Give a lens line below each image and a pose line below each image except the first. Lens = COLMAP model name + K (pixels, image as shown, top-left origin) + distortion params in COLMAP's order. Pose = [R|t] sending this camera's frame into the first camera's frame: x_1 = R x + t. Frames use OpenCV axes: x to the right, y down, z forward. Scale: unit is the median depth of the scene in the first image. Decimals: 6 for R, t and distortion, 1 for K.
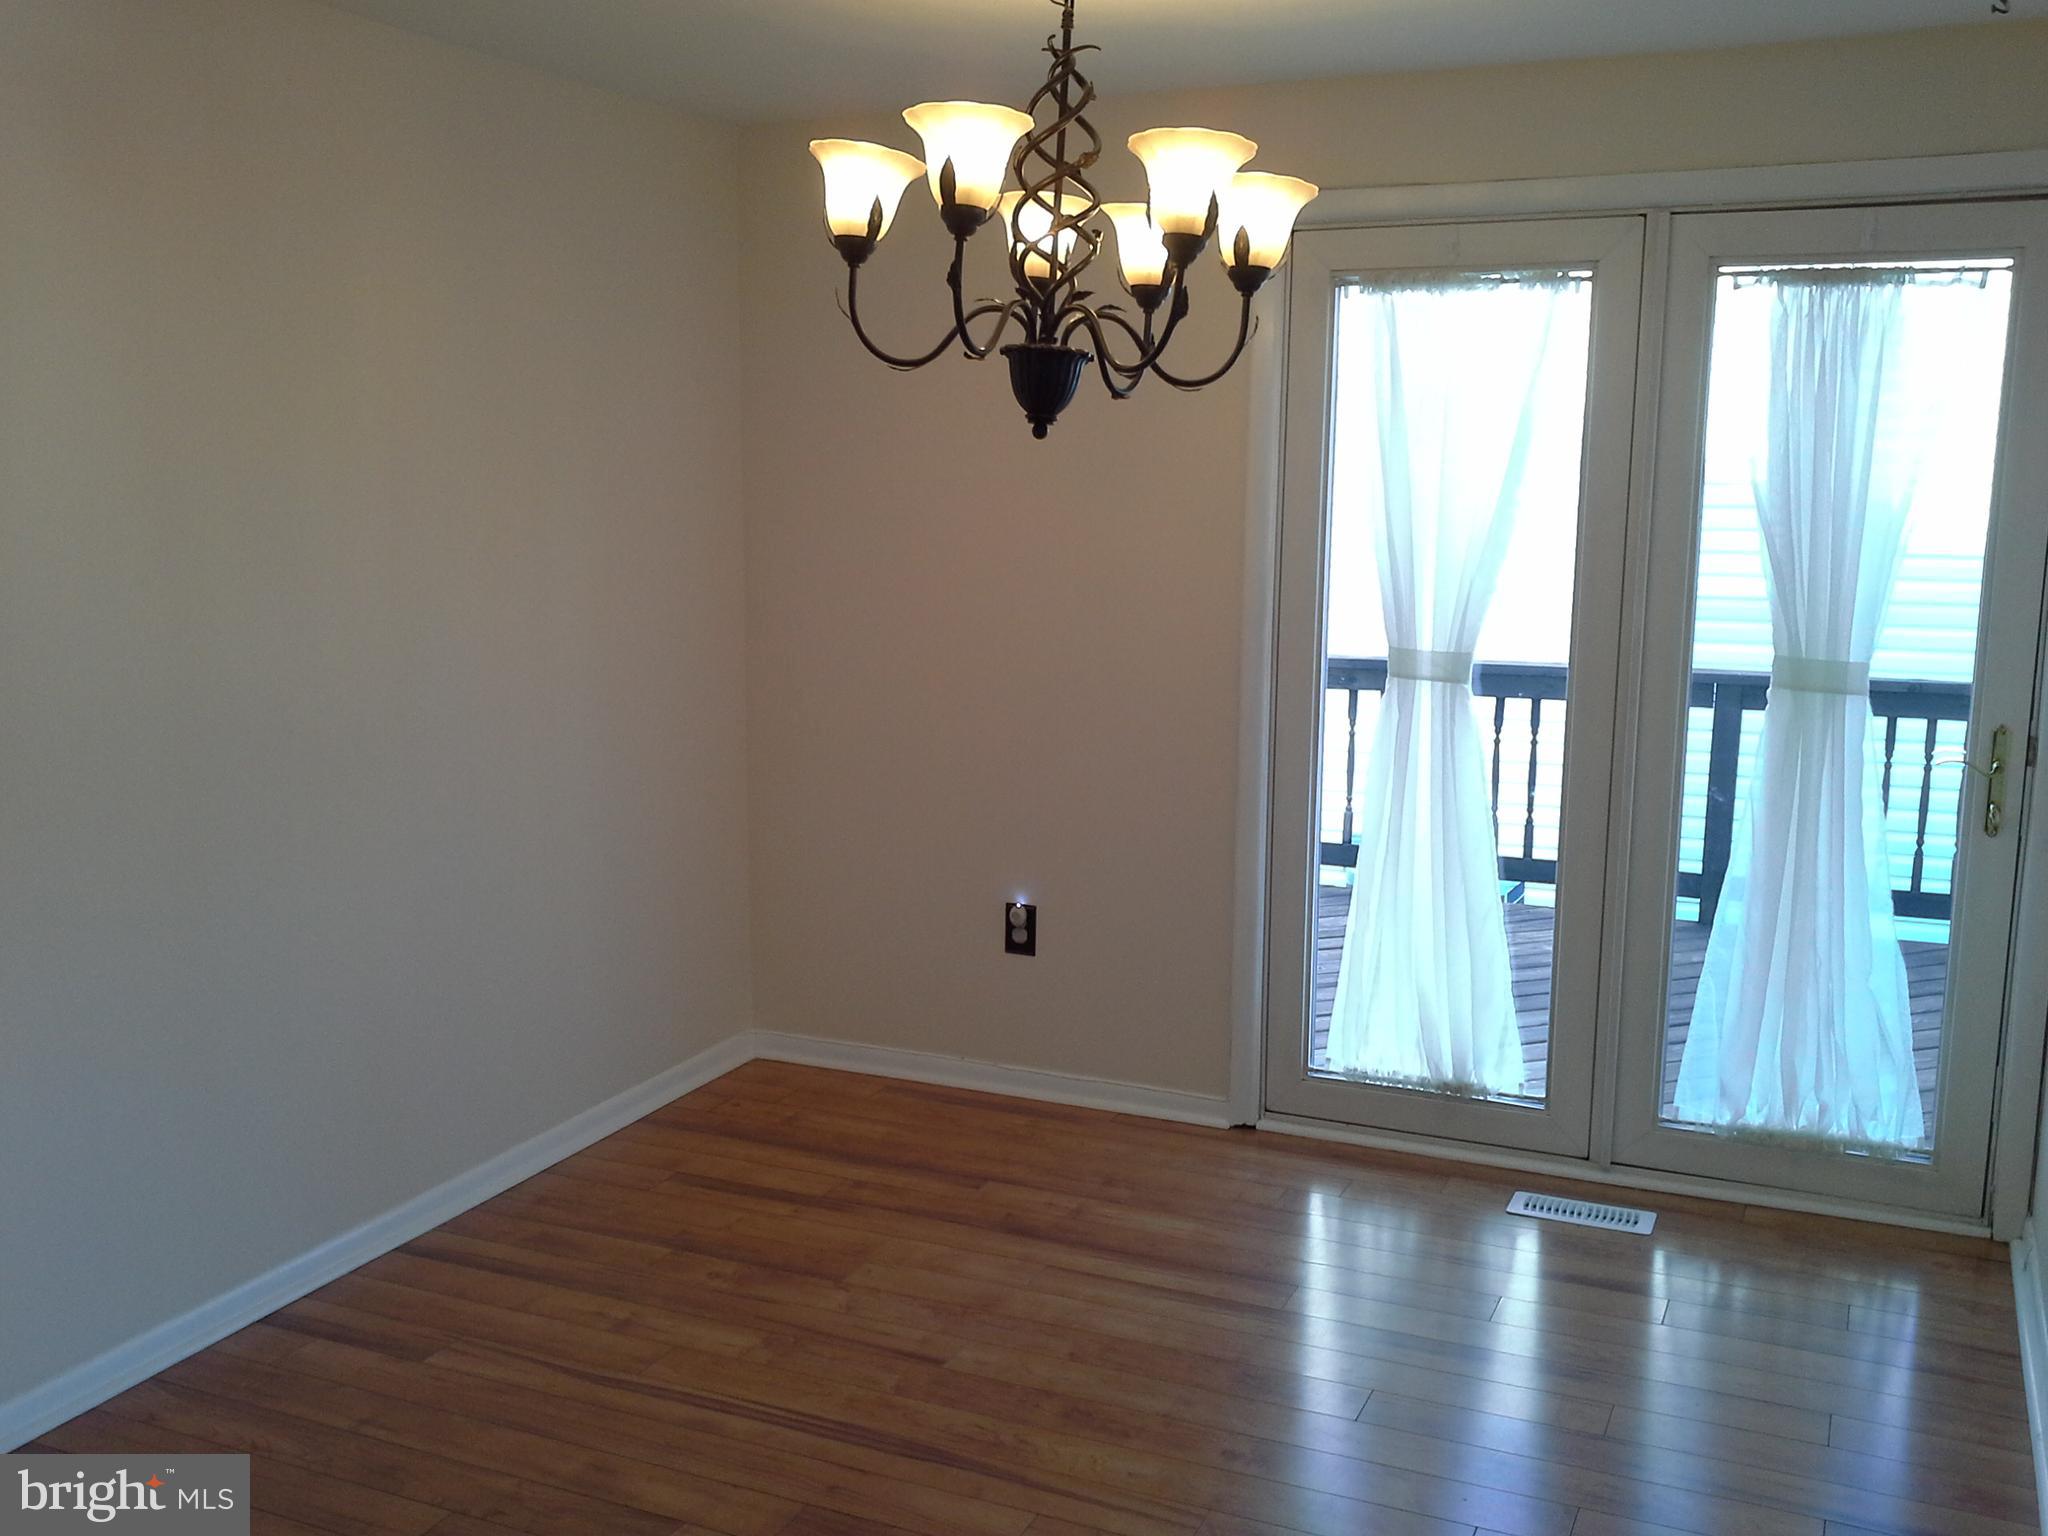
lens RADIAL K [[1904.0, 0, 1015.8], [0, 1904.0, 797.8], [0, 0, 1]] dist [0.183974, -0.583443]
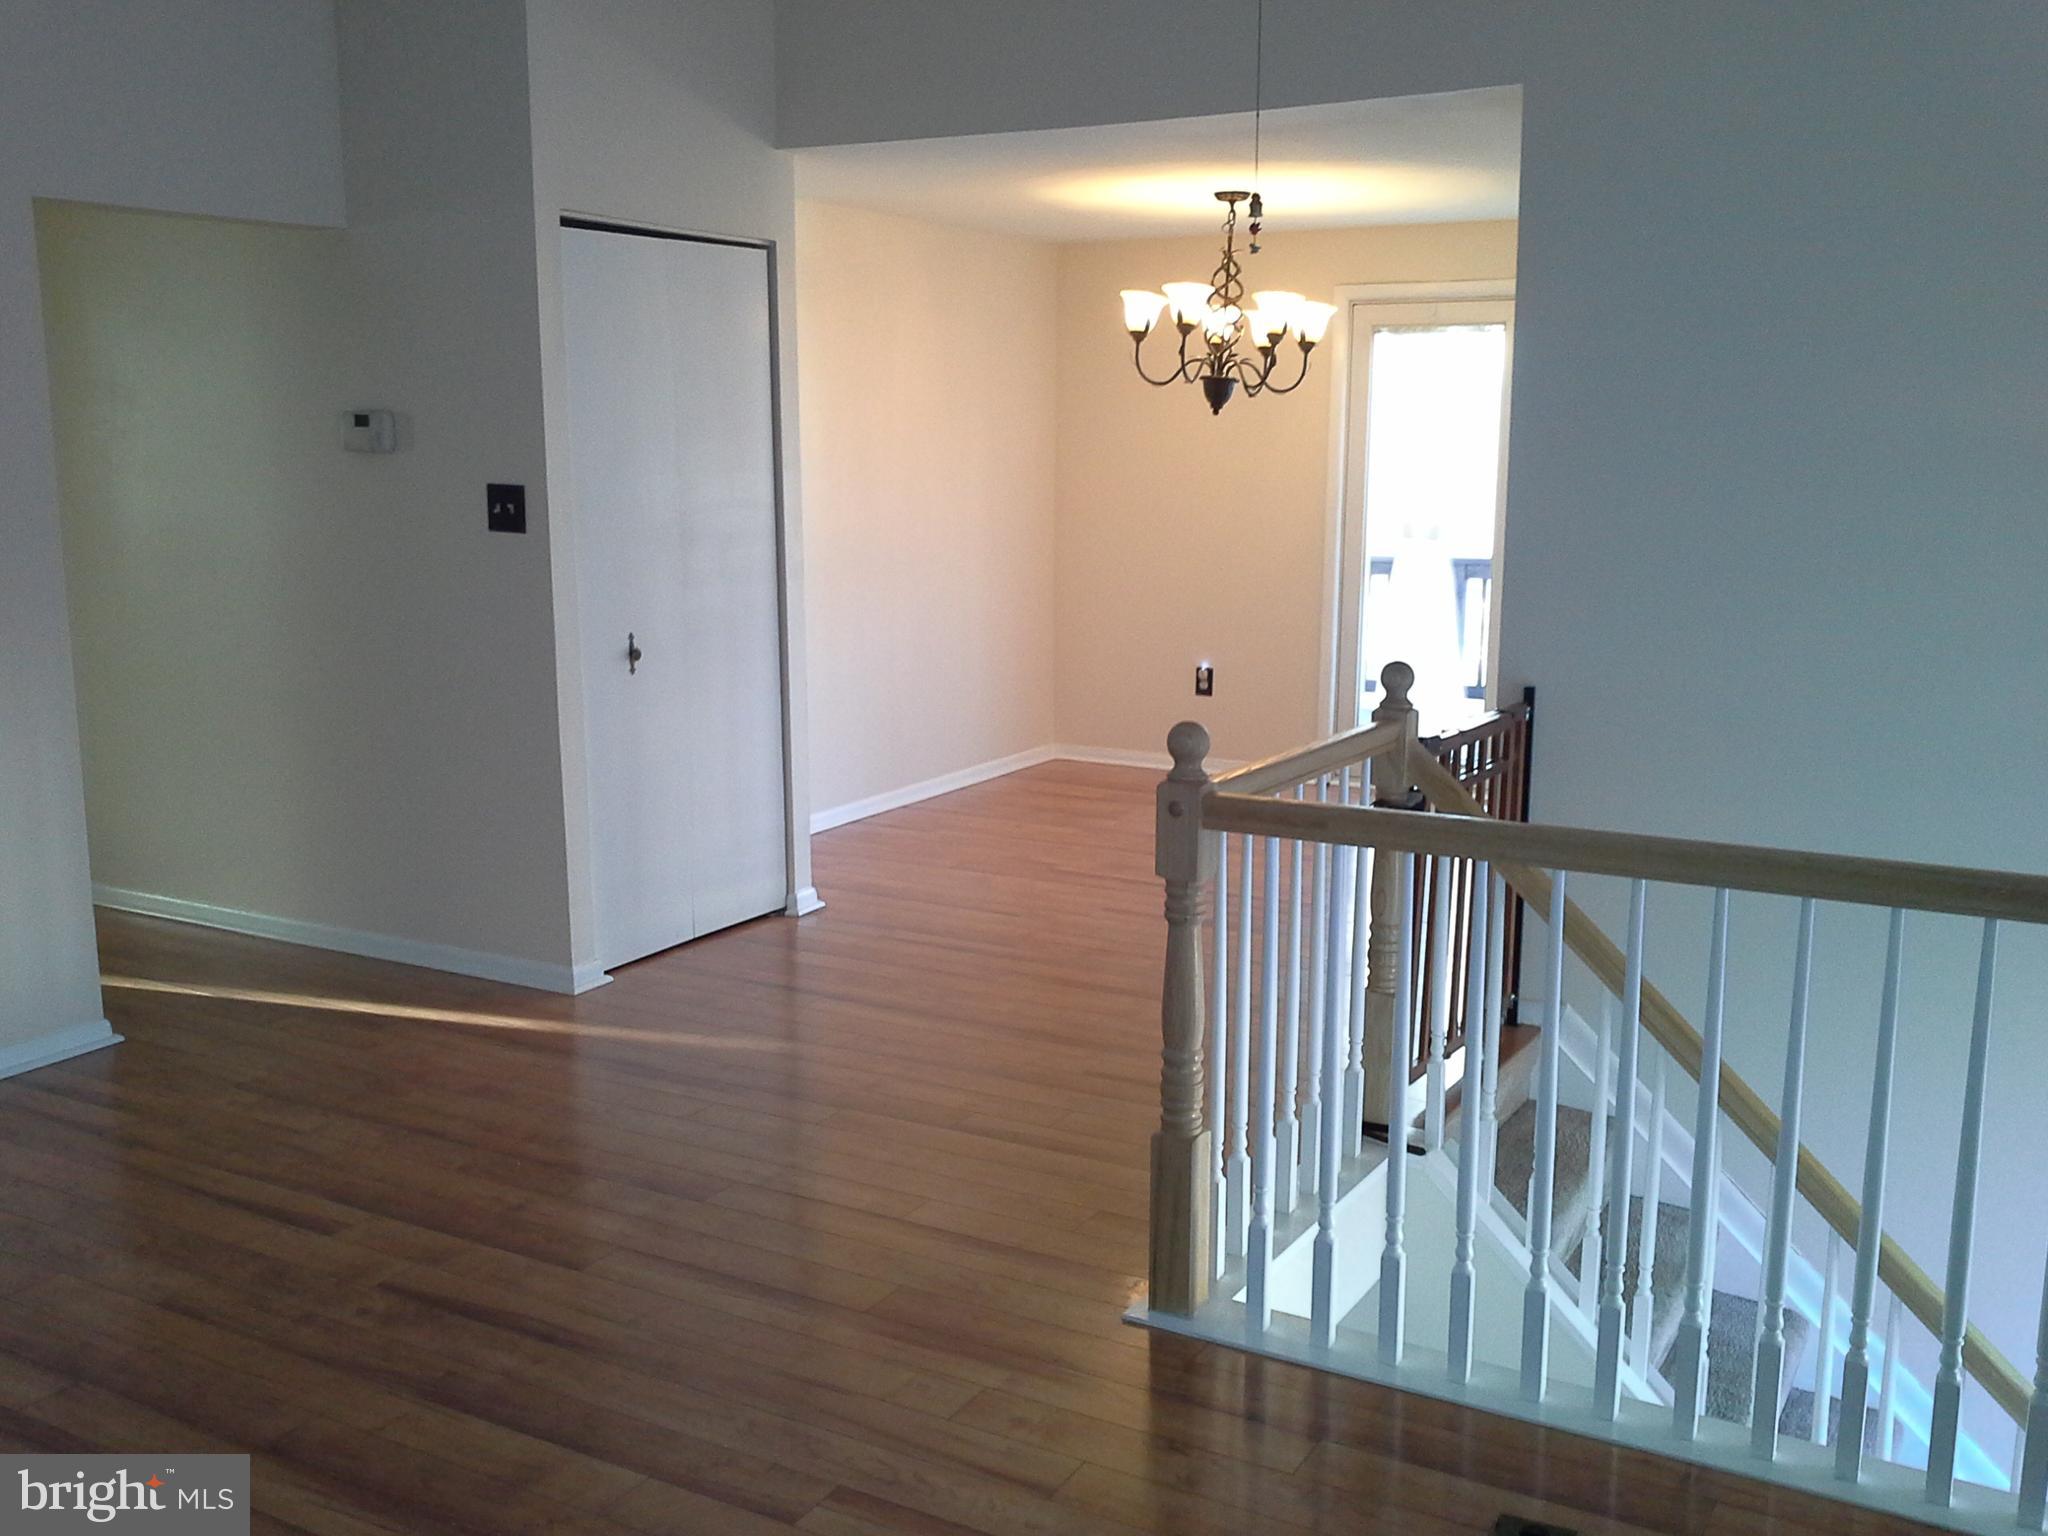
lens RADIAL K [[1904.0, 0, 1015.8], [0, 1904.0, 797.8], [0, 0, 1]] dist [0.183974, -0.583443]
pose [[0.995132, 0.013823, -0.097580, 0.004507], [-0.011923, 0.999728, 0.020021, 0.238175], [0.097830, -0.018760, 0.995026, -1.379350]]
